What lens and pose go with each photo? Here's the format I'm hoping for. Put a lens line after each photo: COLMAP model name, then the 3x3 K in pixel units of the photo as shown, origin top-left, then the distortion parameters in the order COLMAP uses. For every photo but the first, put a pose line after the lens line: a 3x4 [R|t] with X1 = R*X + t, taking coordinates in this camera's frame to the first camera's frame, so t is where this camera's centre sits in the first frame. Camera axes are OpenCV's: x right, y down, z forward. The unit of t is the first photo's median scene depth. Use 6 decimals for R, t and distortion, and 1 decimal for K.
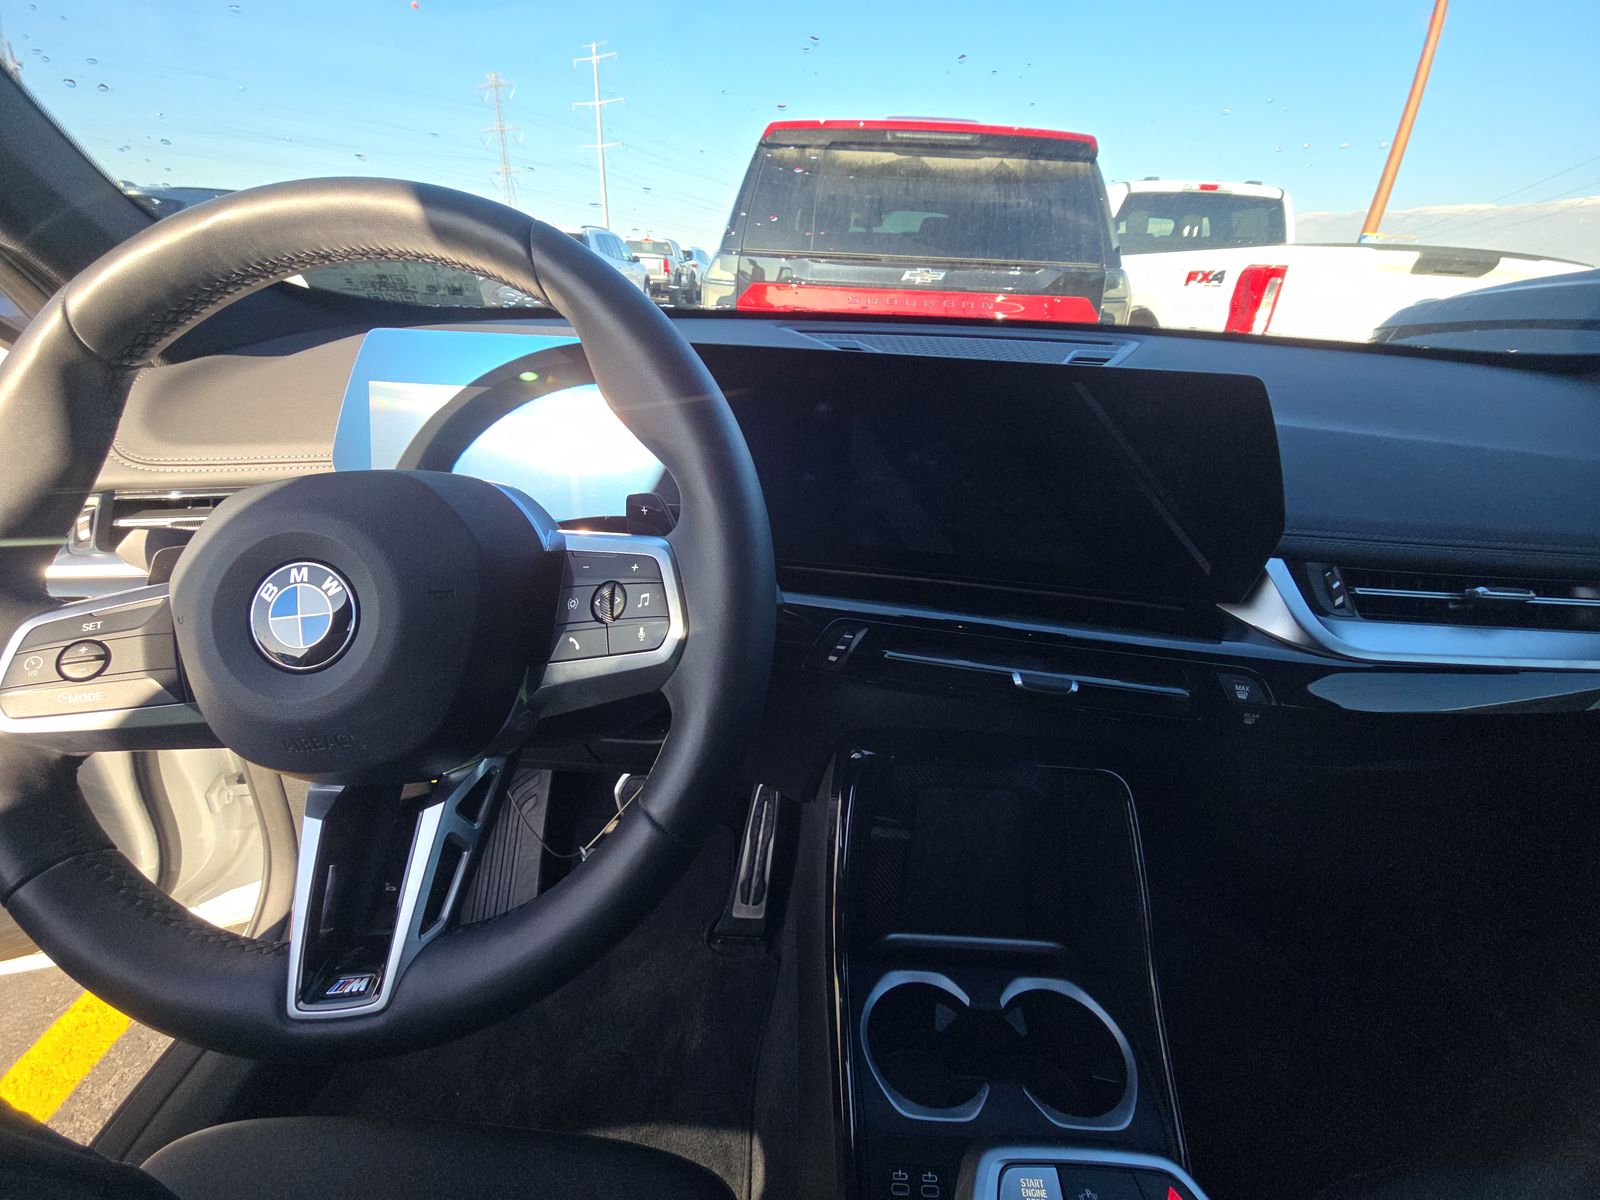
lens RADIAL K [[645.8, 0, 798.4], [0, 645.8, 591.3], [0, 0, 1]] dist [0.005633, -0.000018]
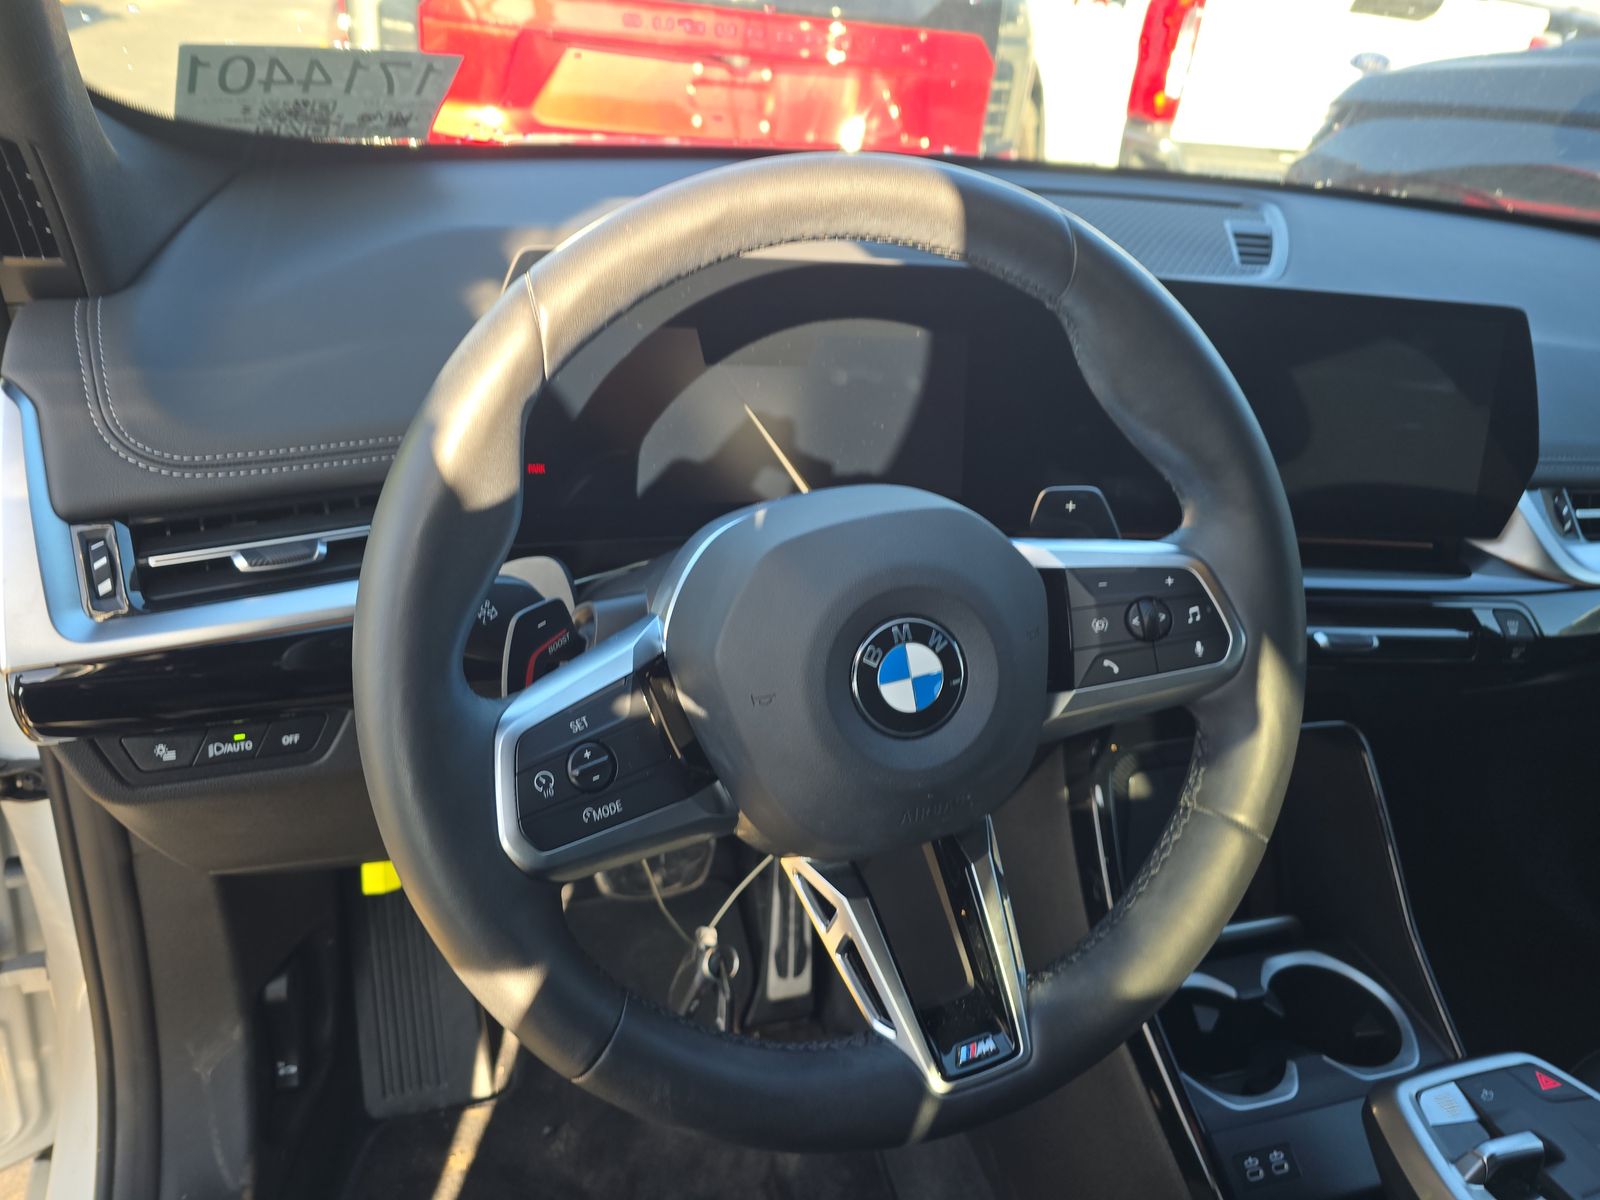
lens RADIAL K [[1062.0, 0, 800.0], [0, 1062.0, 600.0], [0, 0, 1]] dist [0.077337, -0.079350]
pose [[0.945665, -0.107338, 0.306914, -0.124969], [0.074705, 0.990413, 0.116198, -0.023557], [-0.316443, -0.086956, 0.944617, -0.033447]]
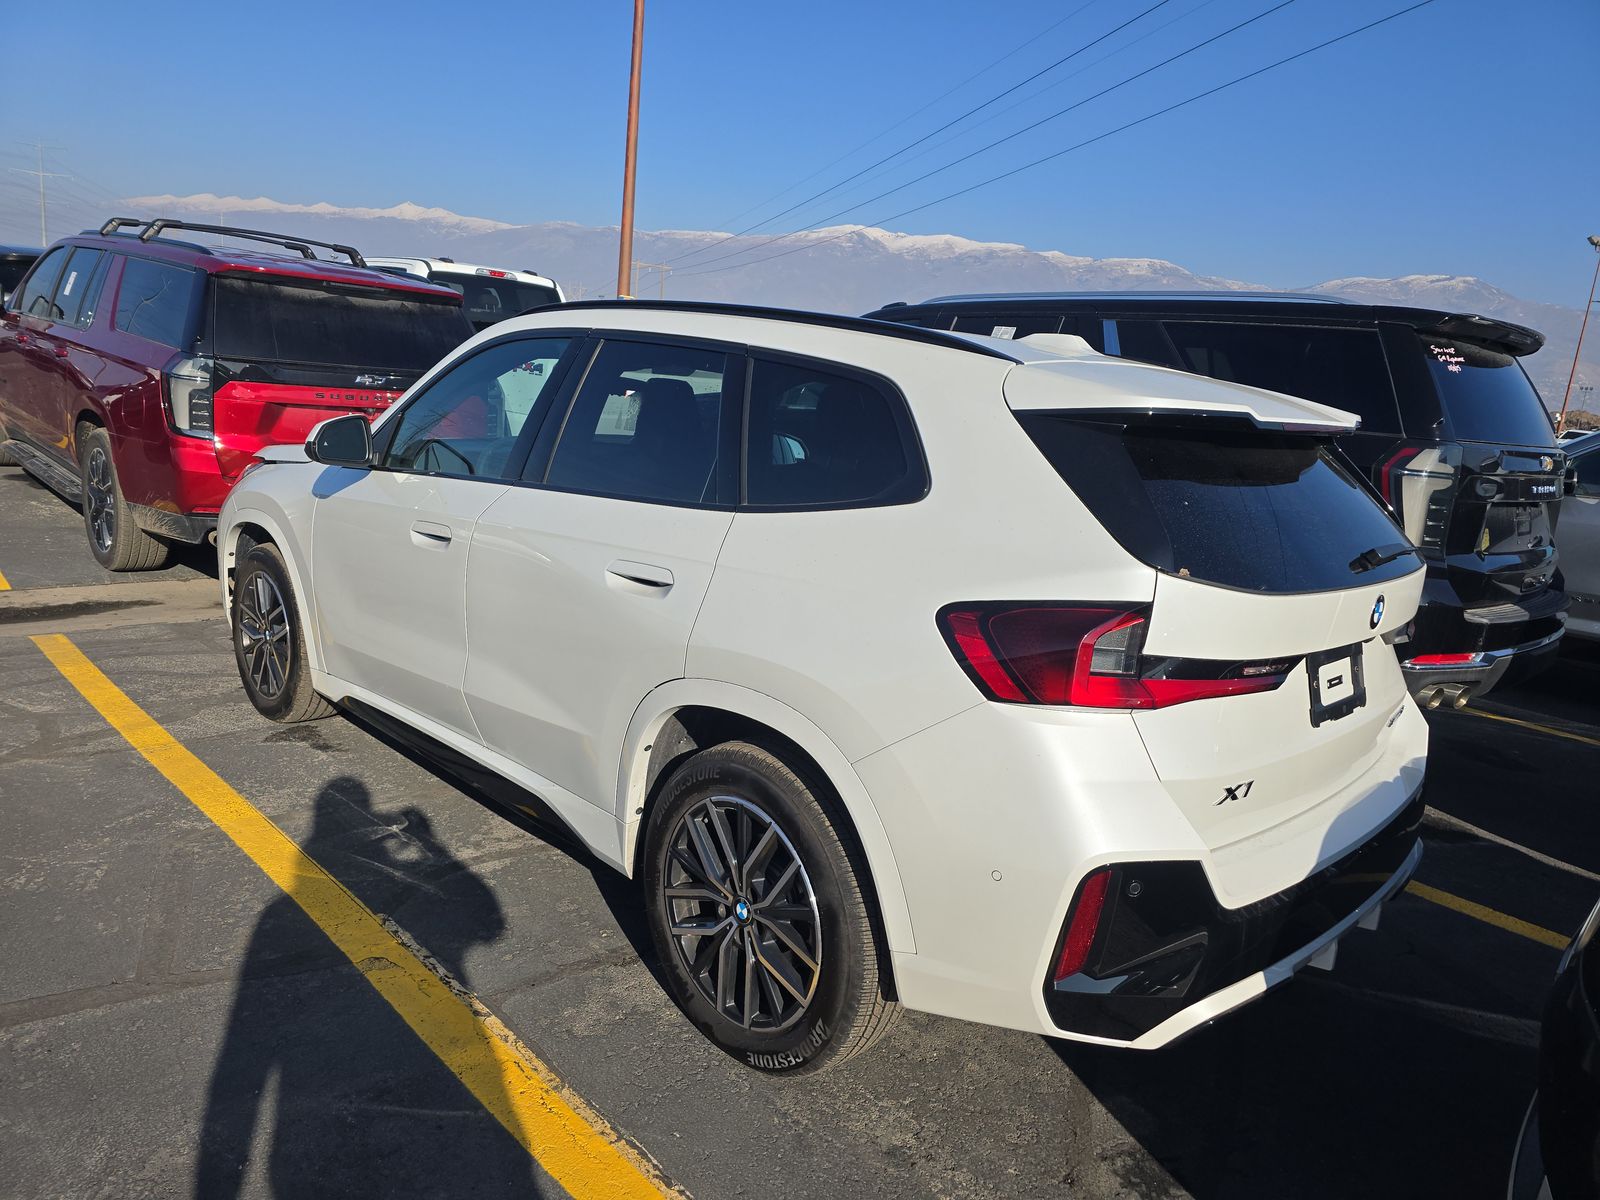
lens RADIAL K [[1062.0, 0, 800.0], [0, 1062.0, 600.0], [0, 0, 1]] dist [0.077337, -0.079350]
pose [[0.683966, -0.133165, 0.717257, -0.949059], [0.244595, 0.968148, -0.053497, 0.337615], [-0.687287, 0.212028, 0.694752, -1.205438]]
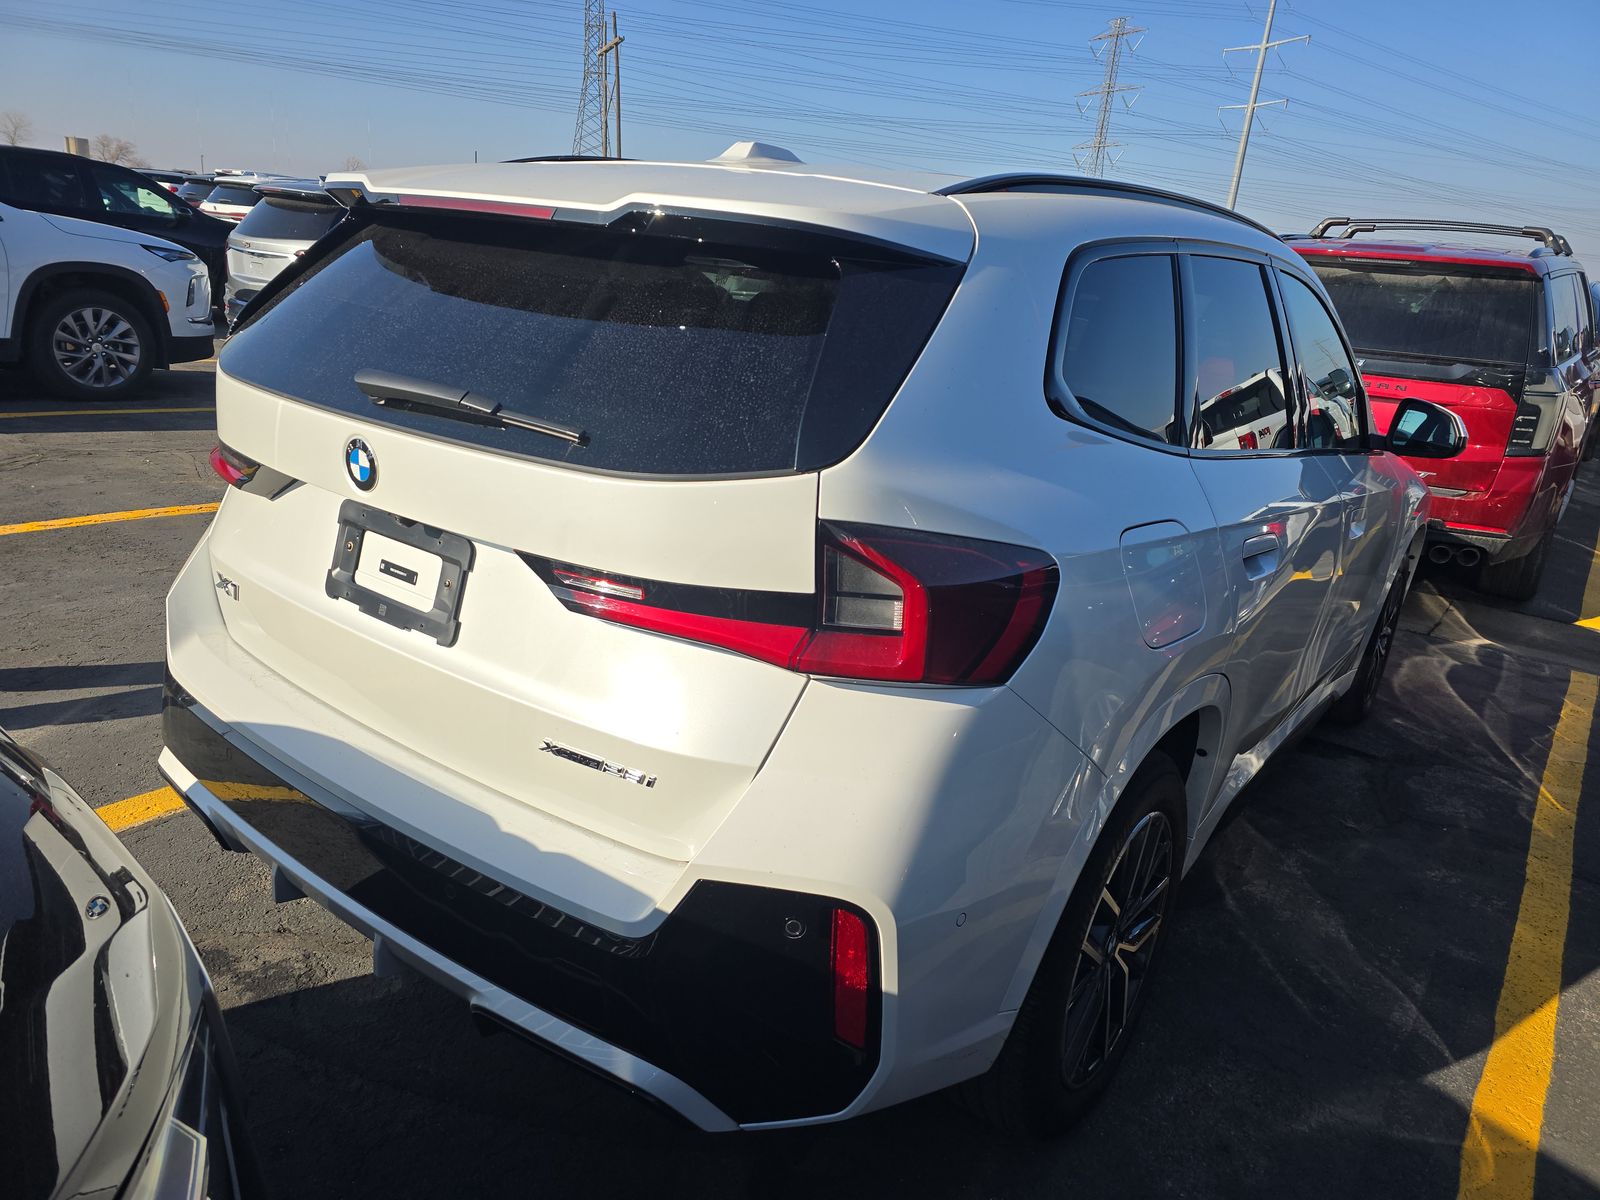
lens RADIAL K [[1062.0, 0, 800.0], [0, 1062.0, 600.0], [0, 0, 1]] dist [0.077337, -0.079350]
pose [[0.816327, 0.204356, -0.540230, 0.596343], [-0.287384, 0.955030, -0.072994, 0.450356], [0.501019, 0.214841, 0.838345, -1.293054]]
